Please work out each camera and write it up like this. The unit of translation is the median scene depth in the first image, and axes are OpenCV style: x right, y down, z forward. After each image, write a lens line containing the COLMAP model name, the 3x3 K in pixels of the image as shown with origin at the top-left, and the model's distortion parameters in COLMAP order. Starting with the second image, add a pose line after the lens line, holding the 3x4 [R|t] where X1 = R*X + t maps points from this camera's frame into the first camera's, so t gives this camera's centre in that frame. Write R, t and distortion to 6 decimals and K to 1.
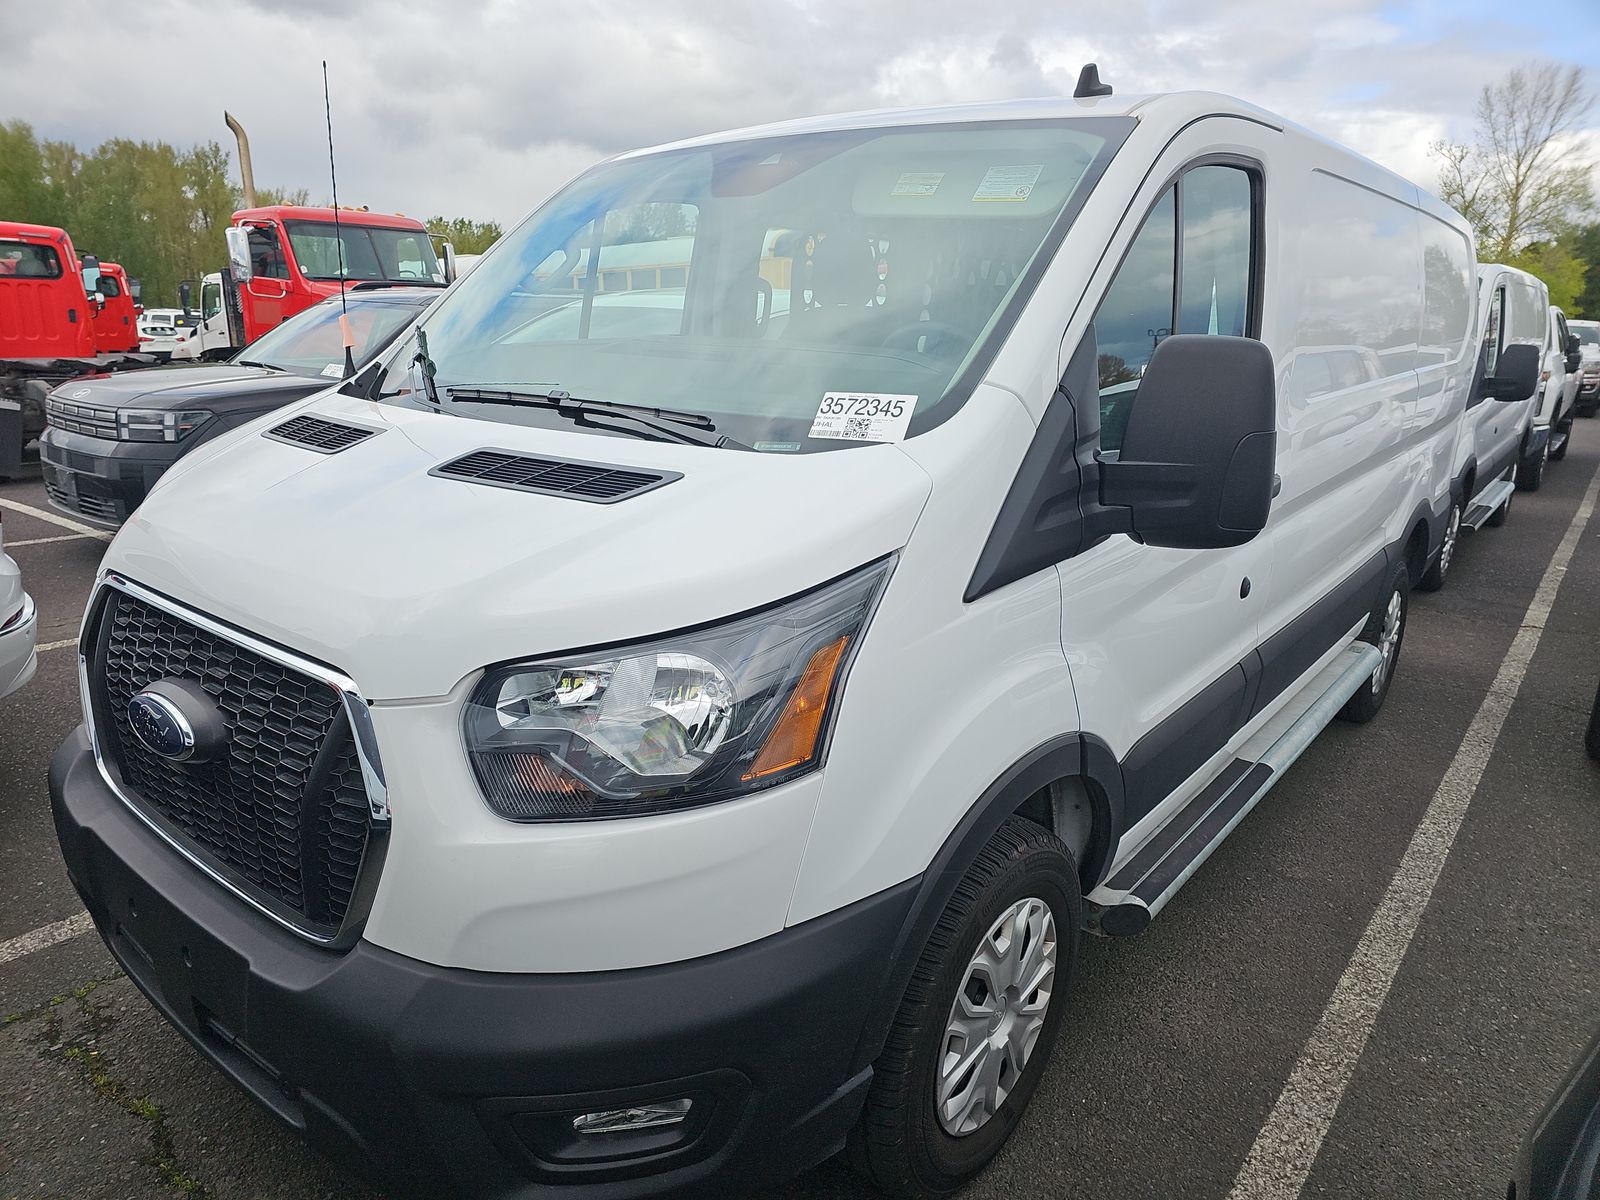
lens RADIAL K [[913.9, 0, 799.2], [0, 913.9, 627.0], [0, 0, 1]] dist [0.063402, -0.044442]
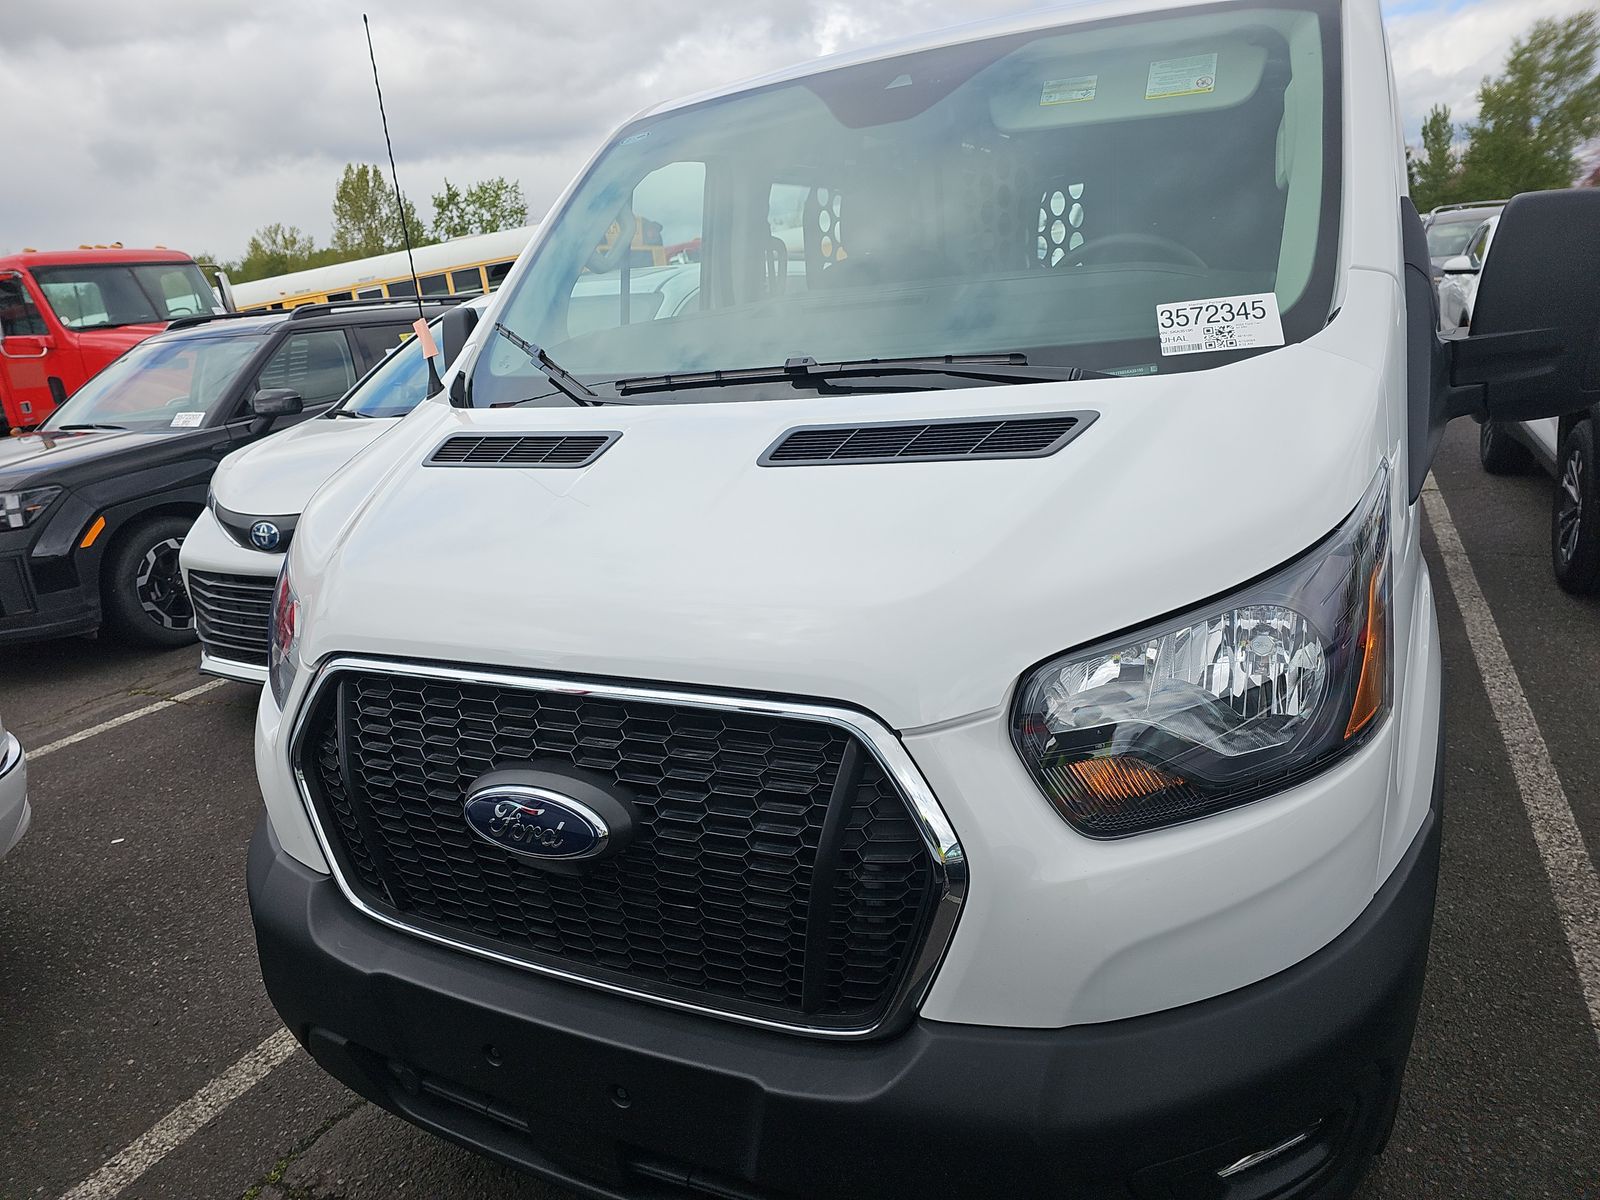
lens RADIAL K [[913.9, 0, 799.2], [0, 913.9, 627.0], [0, 0, 1]] dist [0.063402, -0.044442]
pose [[0.971867, -0.180314, 0.151532, -0.460451], [0.177372, 0.983596, 0.032827, -0.037663], [-0.154965, -0.005026, 0.987907, 0.154080]]
